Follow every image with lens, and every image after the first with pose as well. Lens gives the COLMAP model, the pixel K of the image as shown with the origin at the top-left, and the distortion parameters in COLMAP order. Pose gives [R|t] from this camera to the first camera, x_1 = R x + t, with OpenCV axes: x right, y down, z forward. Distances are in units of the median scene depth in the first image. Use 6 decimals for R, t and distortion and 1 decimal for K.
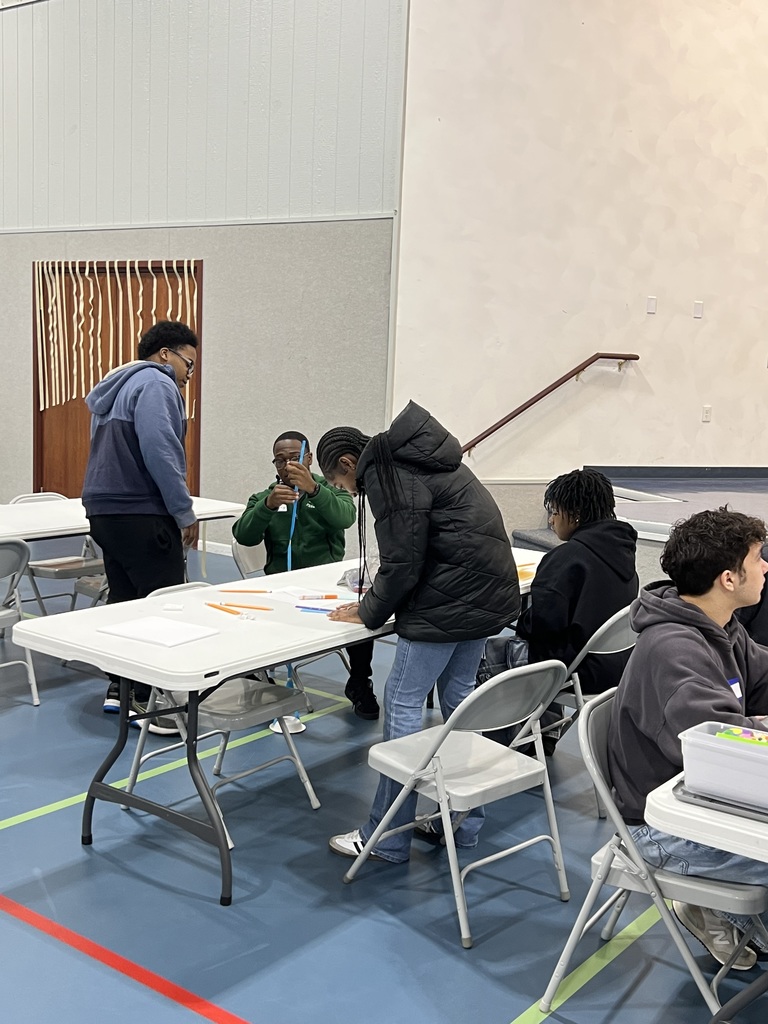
lens RADIAL K [[1156.8, 0, 384.0], [0, 1156.8, 512.0], [0, 0, 1]] dist [0.016437, 0.014380]
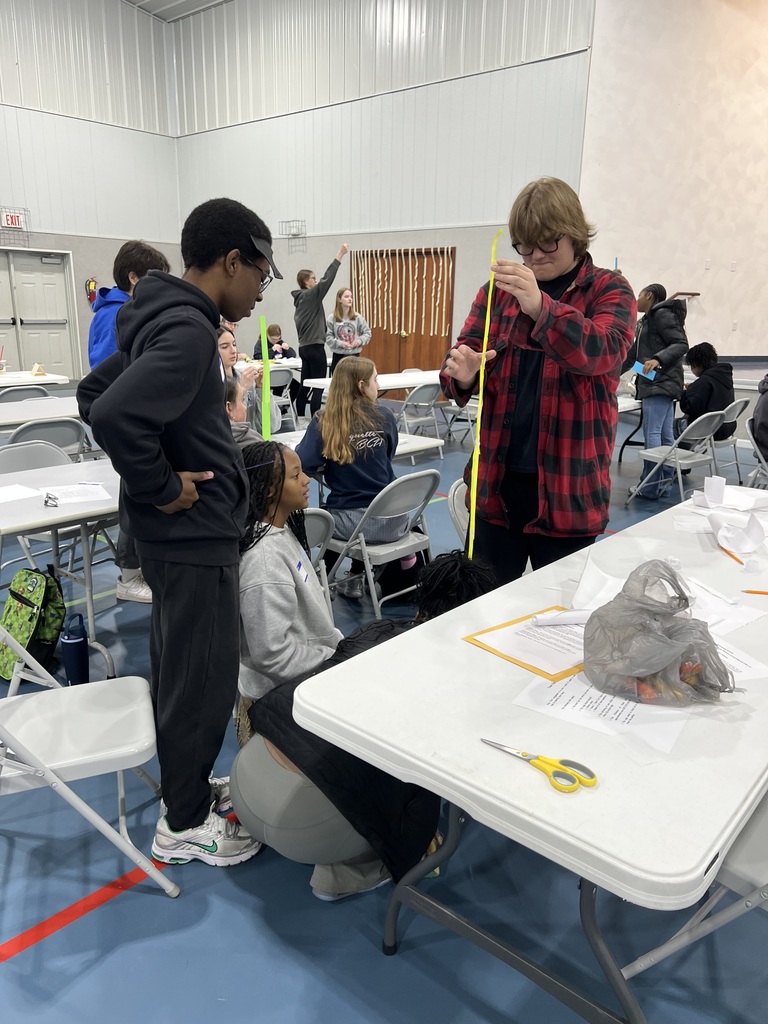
lens RADIAL K [[766.3, 0, 378.9], [0, 766.3, 529.9], [0, 0, 1]] dist [0.000875, -0.013902]
pose [[0.995791, -0.001379, -0.091647, -0.167018], [0.014758, 0.989253, 0.145465, 0.049037], [0.090462, -0.146205, 0.985109, -0.278999]]
